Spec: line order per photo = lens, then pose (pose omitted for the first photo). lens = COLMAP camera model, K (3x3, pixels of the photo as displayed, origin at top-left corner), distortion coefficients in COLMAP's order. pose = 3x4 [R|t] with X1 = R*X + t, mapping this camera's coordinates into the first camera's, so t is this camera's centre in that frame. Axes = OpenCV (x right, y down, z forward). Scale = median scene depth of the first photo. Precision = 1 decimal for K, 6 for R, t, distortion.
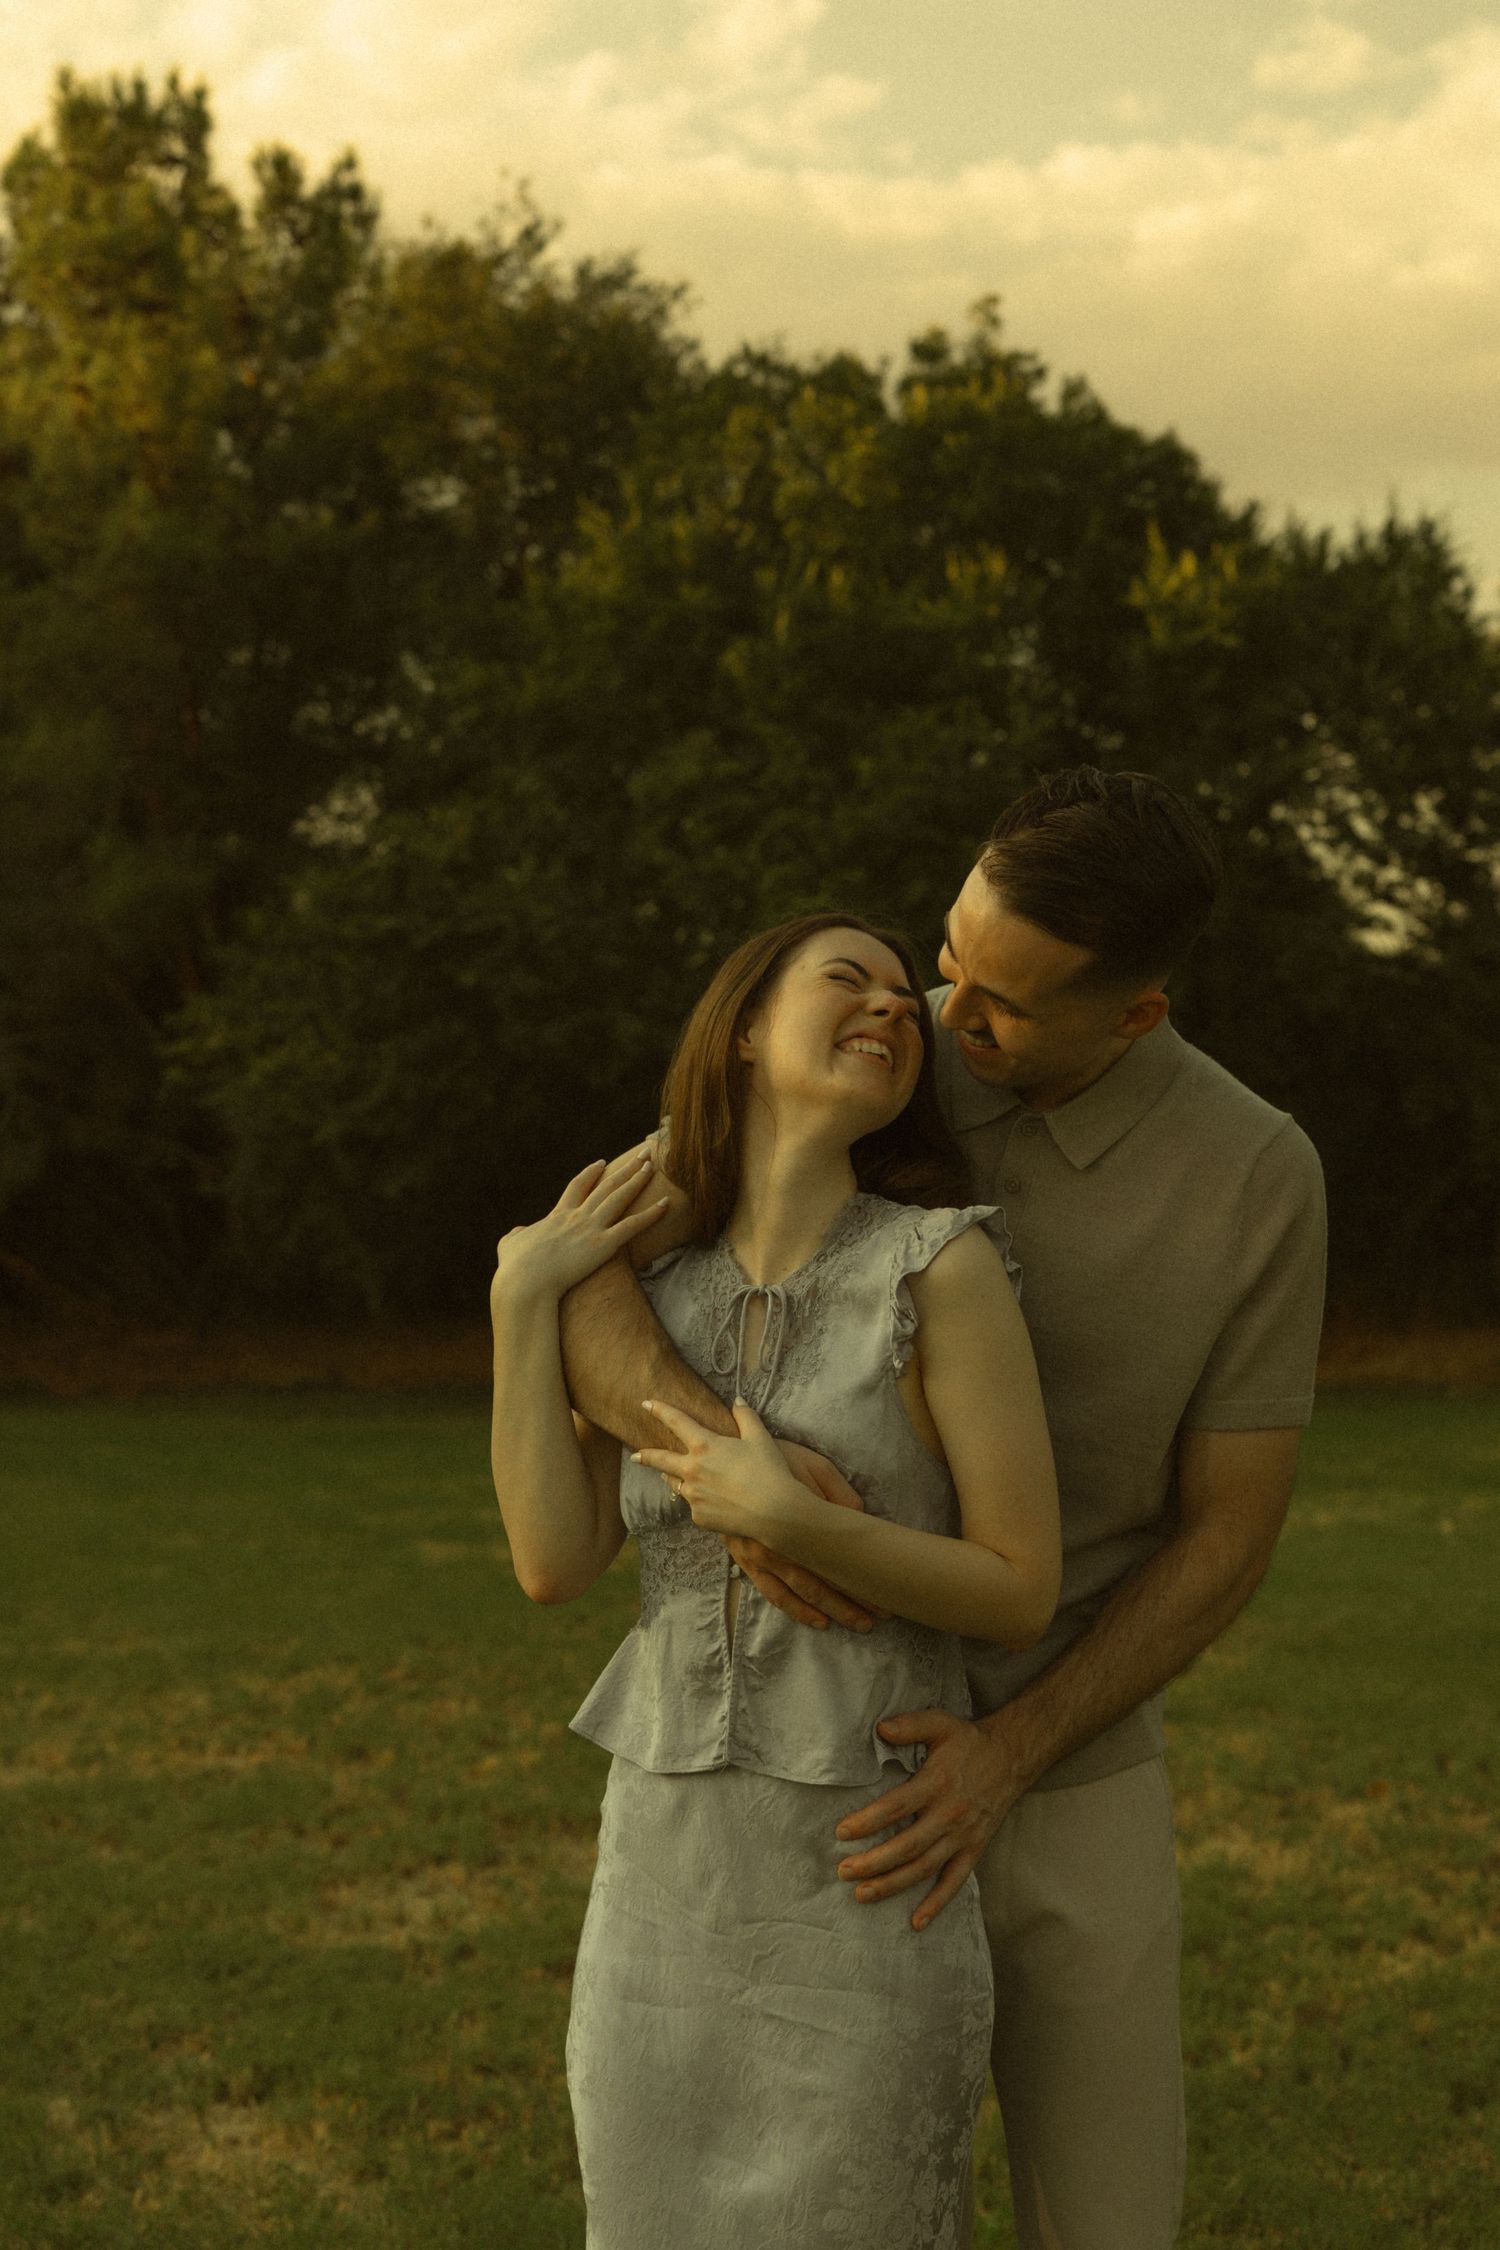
lens RADIAL K [[3647.0, 0, 707.9], [0, 3647.0, 1132.2], [0, 0, 1]] dist [0.014462, 0.000000]
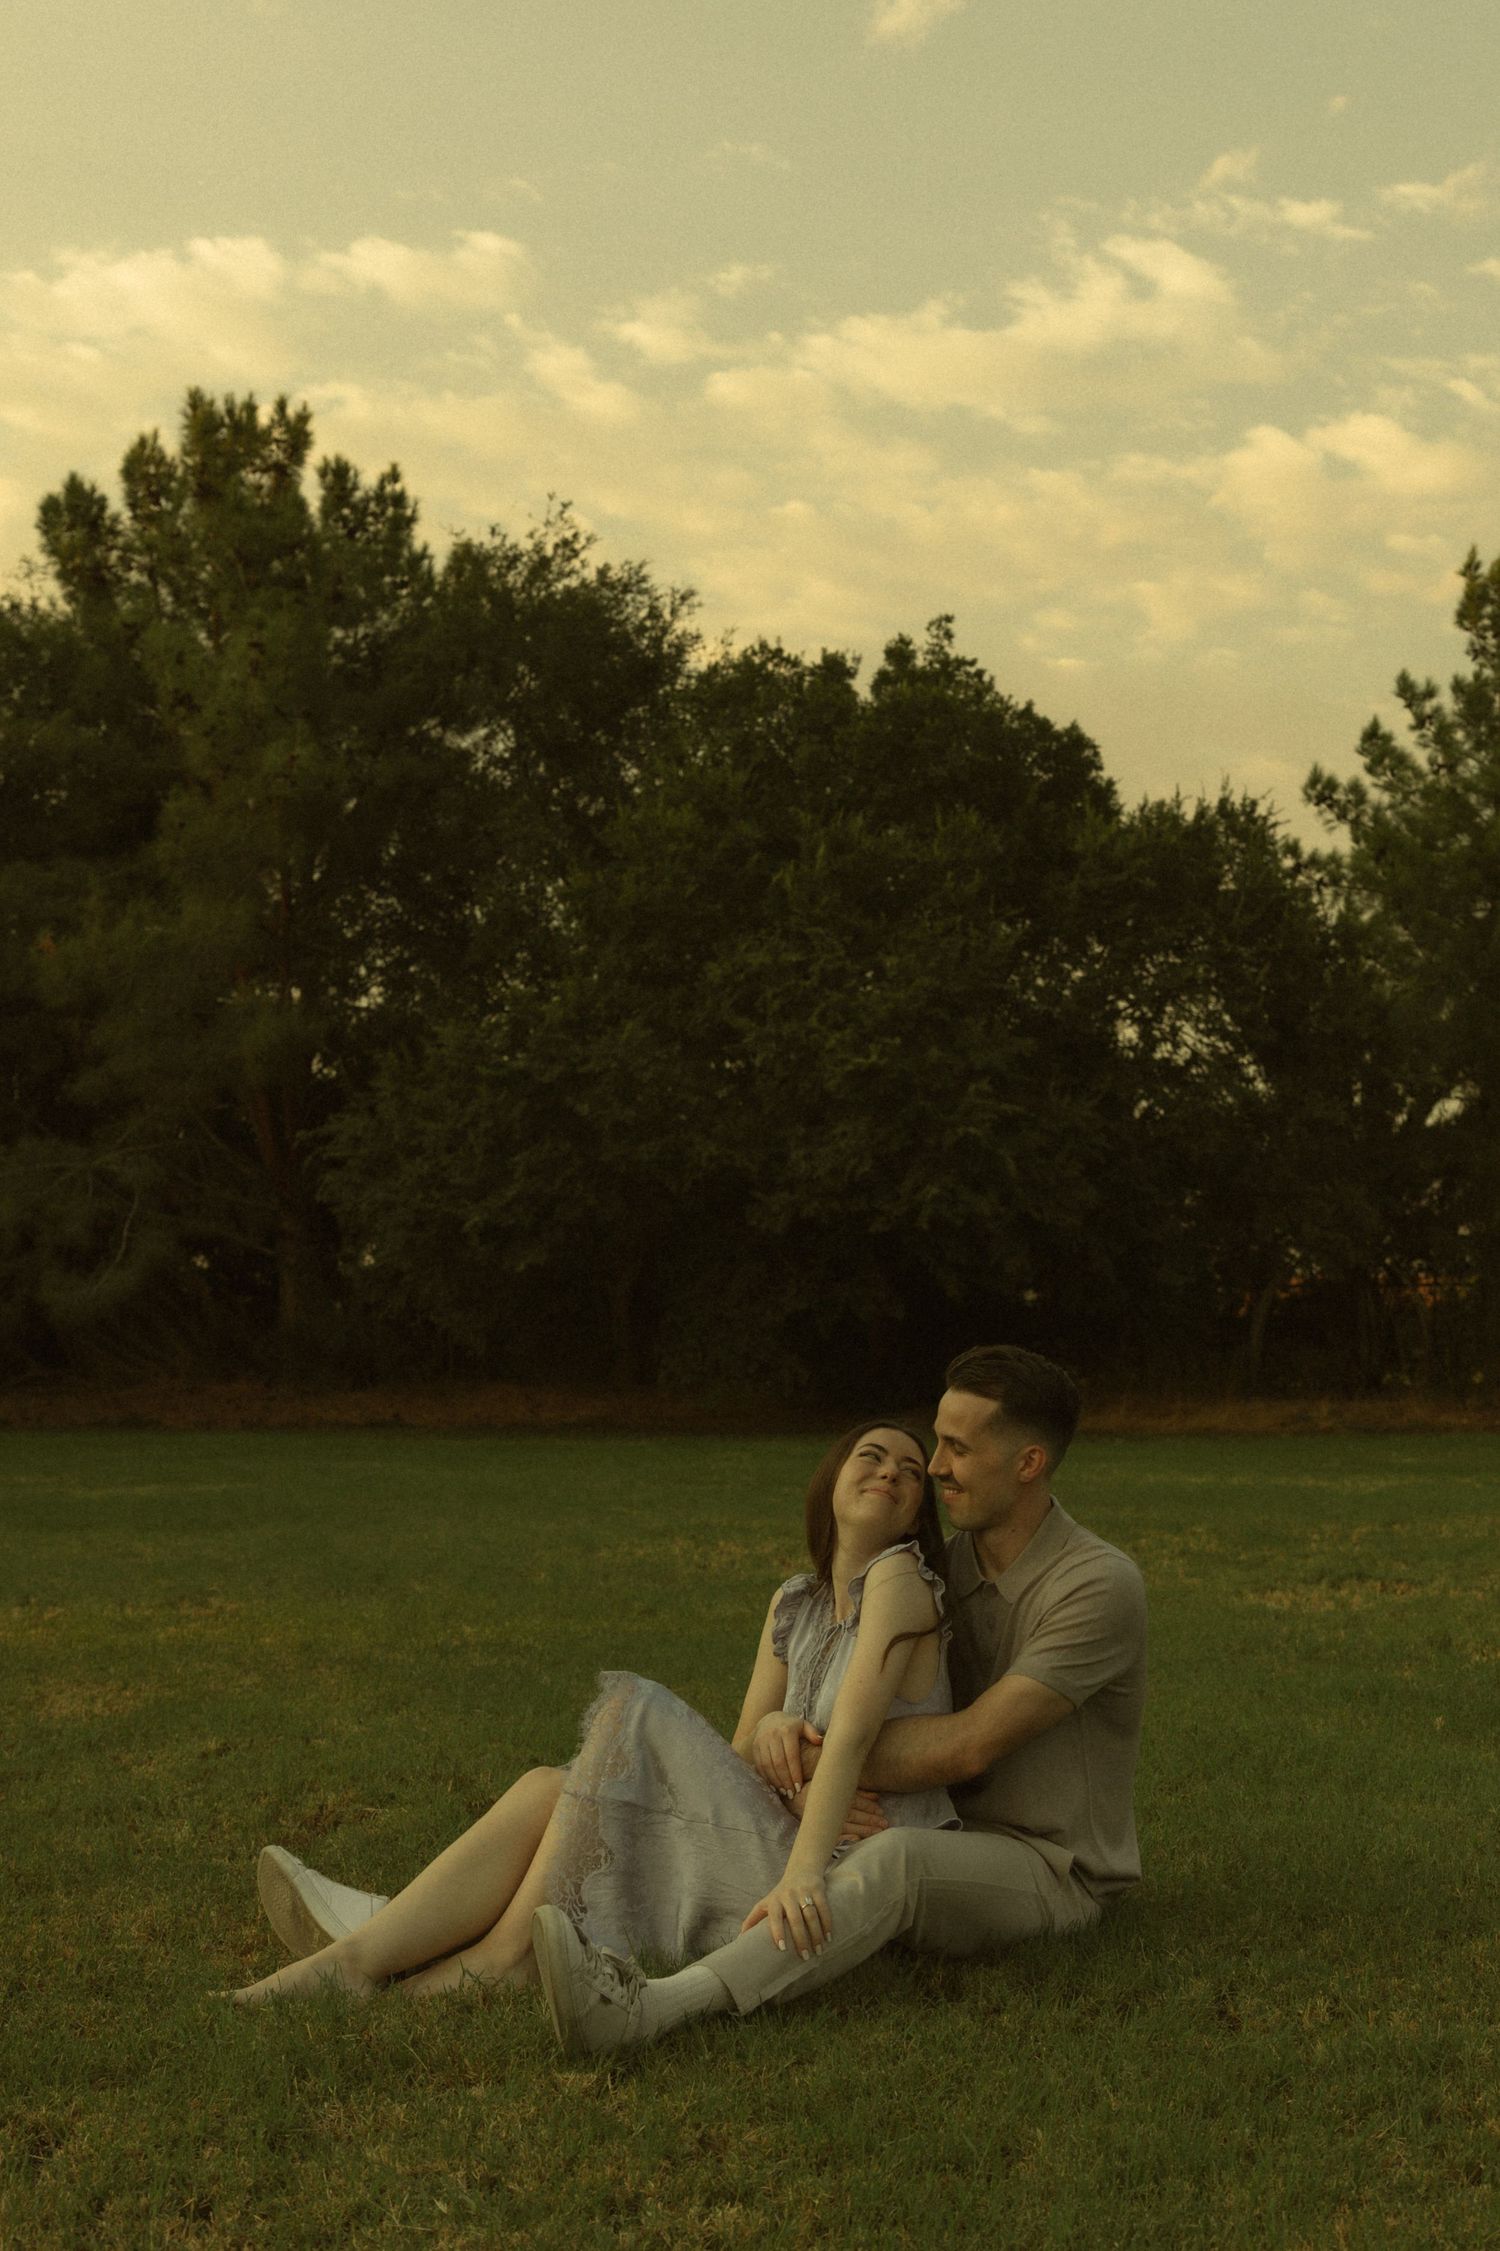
lens RADIAL K [[3085.4, 0, 774.0], [0, 3085.4, 1241.5], [0, 0, 1]] dist [-0.017943, 0.000000]
pose [[0.986691, 0.029803, 0.159849, -0.156355], [-0.027685, 0.999497, -0.015462, 0.019384], [-0.160229, 0.010830, 0.987020, -0.103464]]
